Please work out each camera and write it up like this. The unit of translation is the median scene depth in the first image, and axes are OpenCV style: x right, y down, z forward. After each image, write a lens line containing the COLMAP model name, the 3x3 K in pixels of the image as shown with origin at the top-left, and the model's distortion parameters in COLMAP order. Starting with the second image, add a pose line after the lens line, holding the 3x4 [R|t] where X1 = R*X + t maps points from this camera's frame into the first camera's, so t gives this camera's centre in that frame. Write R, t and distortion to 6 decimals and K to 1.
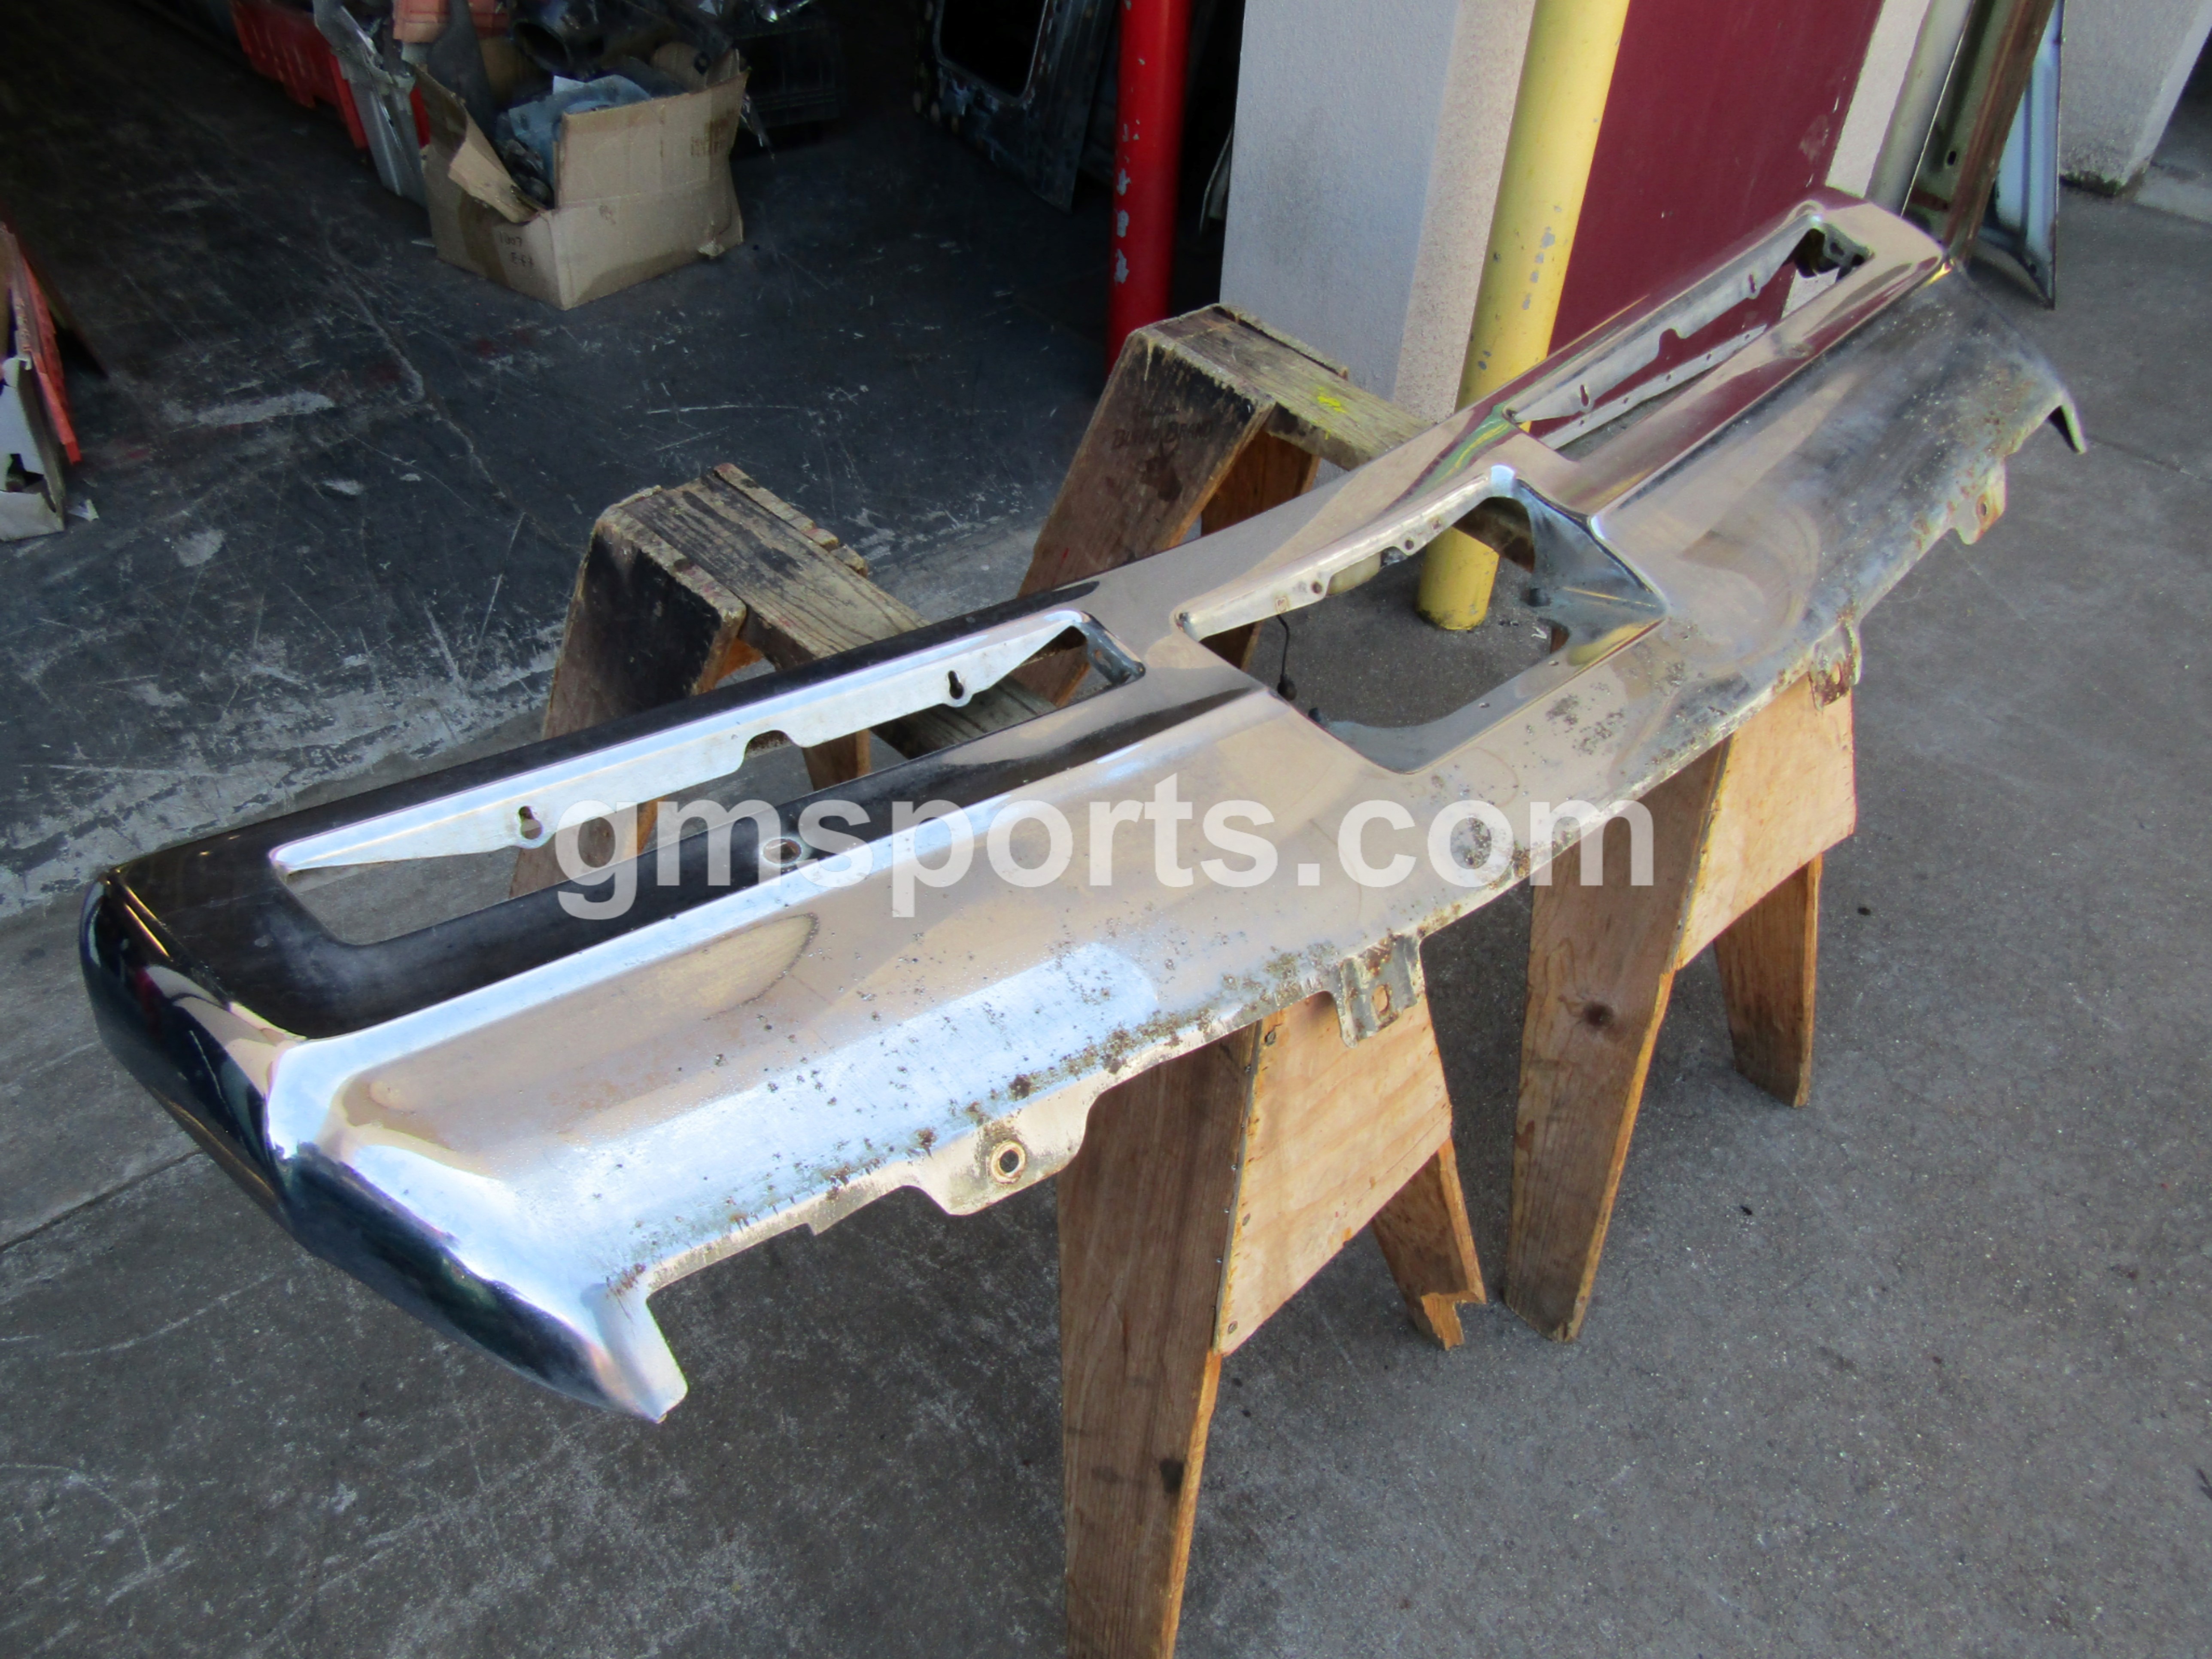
lens RADIAL K [[1565.1, 0, 1106.9], [0, 1565.1, 822.4], [0, 0, 1]] dist [-0.004179, 0.000904]
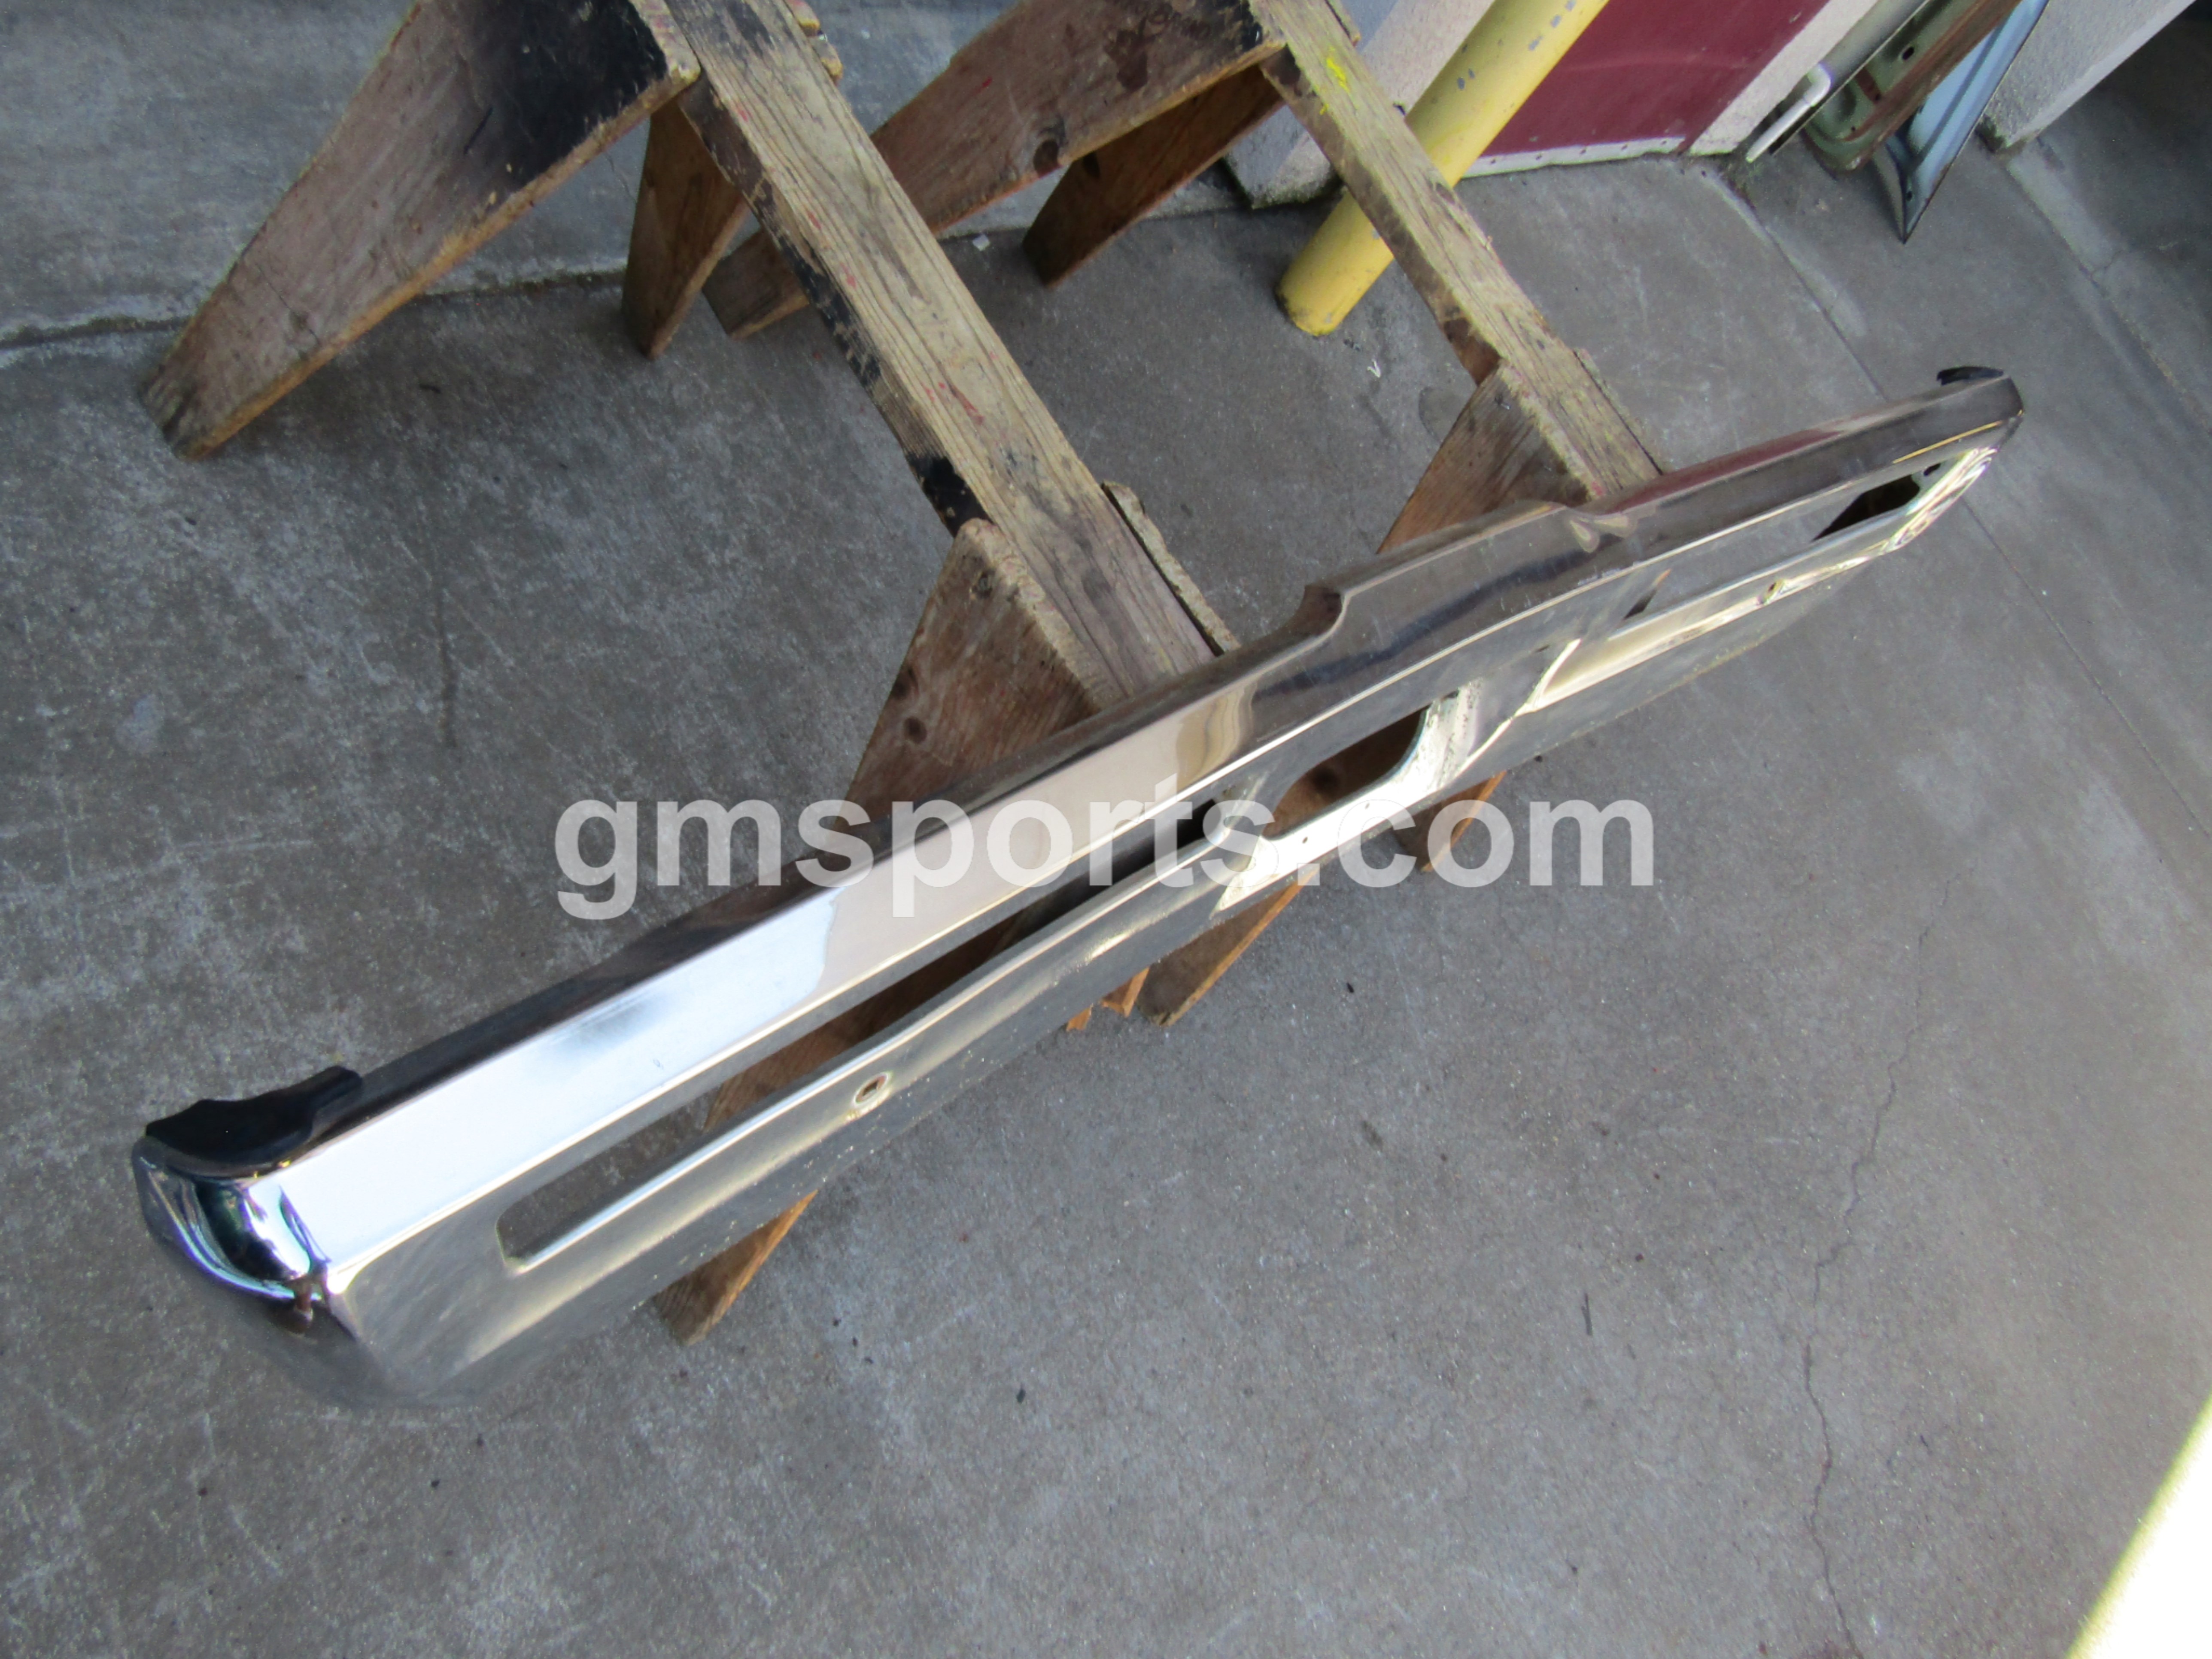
lens RADIAL K [[1549.3, 0, 1099.1], [0, 1549.3, 829.3], [0, 0, 1]] dist [-0.002566, -0.005354]
pose [[0.899407, 0.322610, 0.294942, -0.103841], [-0.396710, 0.885778, 0.240870, -0.042855], [-0.183546, -0.333647, 0.924657, 0.049302]]
